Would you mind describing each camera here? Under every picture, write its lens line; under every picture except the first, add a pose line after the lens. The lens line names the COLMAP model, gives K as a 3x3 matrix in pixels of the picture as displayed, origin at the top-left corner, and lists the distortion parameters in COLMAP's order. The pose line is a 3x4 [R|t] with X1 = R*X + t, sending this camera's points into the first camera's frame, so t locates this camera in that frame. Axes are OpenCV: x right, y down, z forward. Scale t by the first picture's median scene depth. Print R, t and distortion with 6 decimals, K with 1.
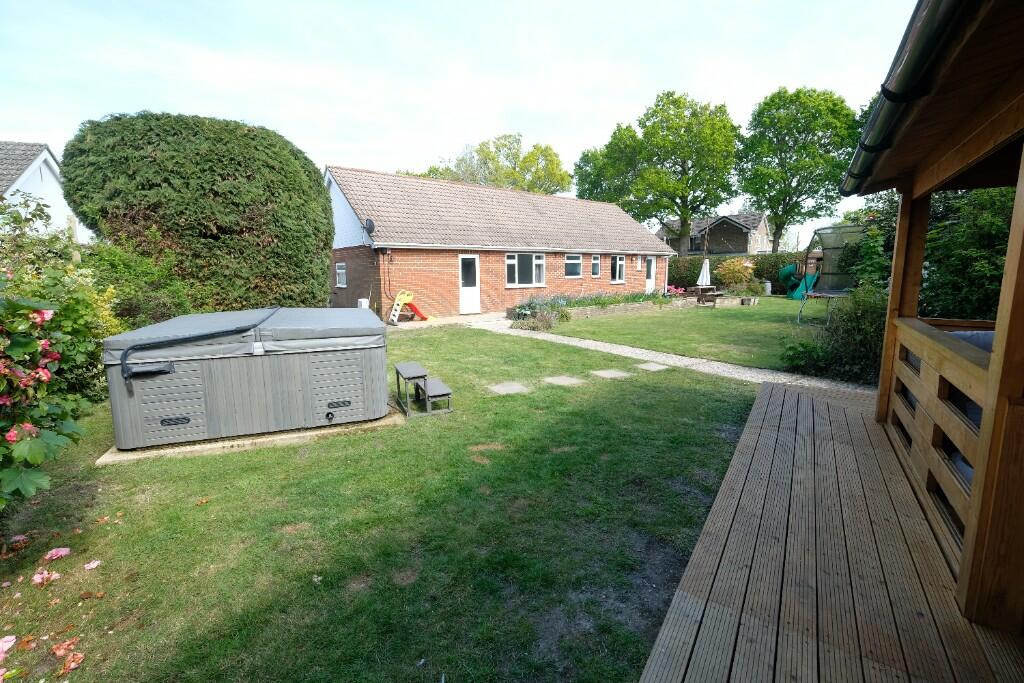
lens RADIAL K [[445.5, 0, 511.5], [0, 445.5, 341.4], [0, 0, 1]] dist [-0.002357, 0.001215]
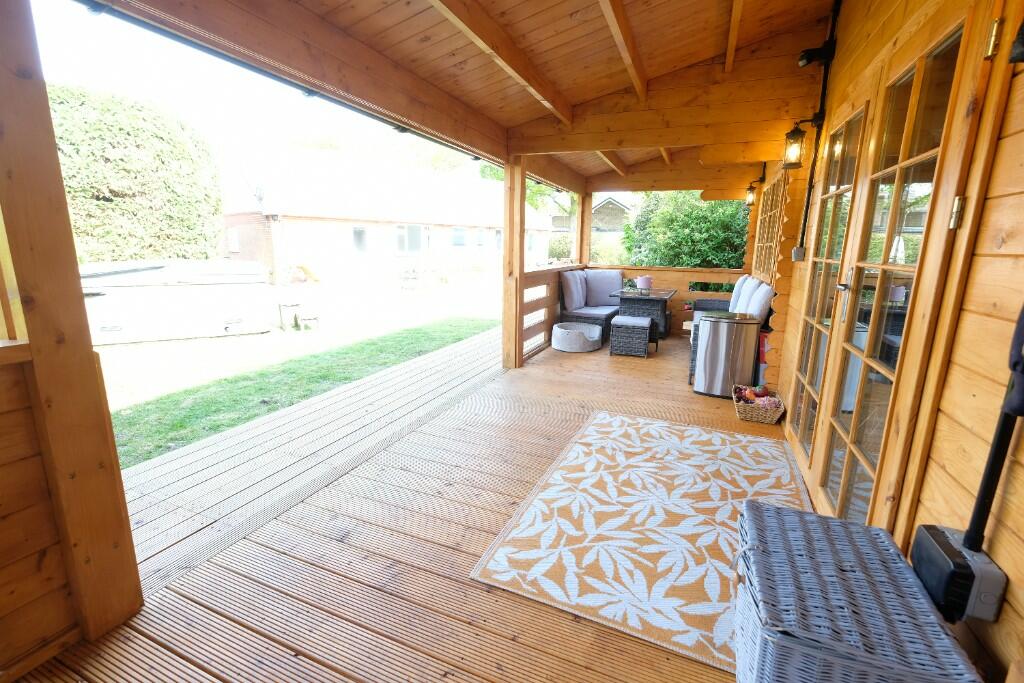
lens RADIAL K [[445.5, 0, 508.4], [0, 445.5, 340.0], [0, 0, 1]] dist [-0.002357, 0.001215]
pose [[0.983233, -0.014781, 0.181754, 0.111213], [0.005007, 0.998522, 0.054117, 0.060319], [-0.182285, -0.052299, 0.981854, -0.288153]]
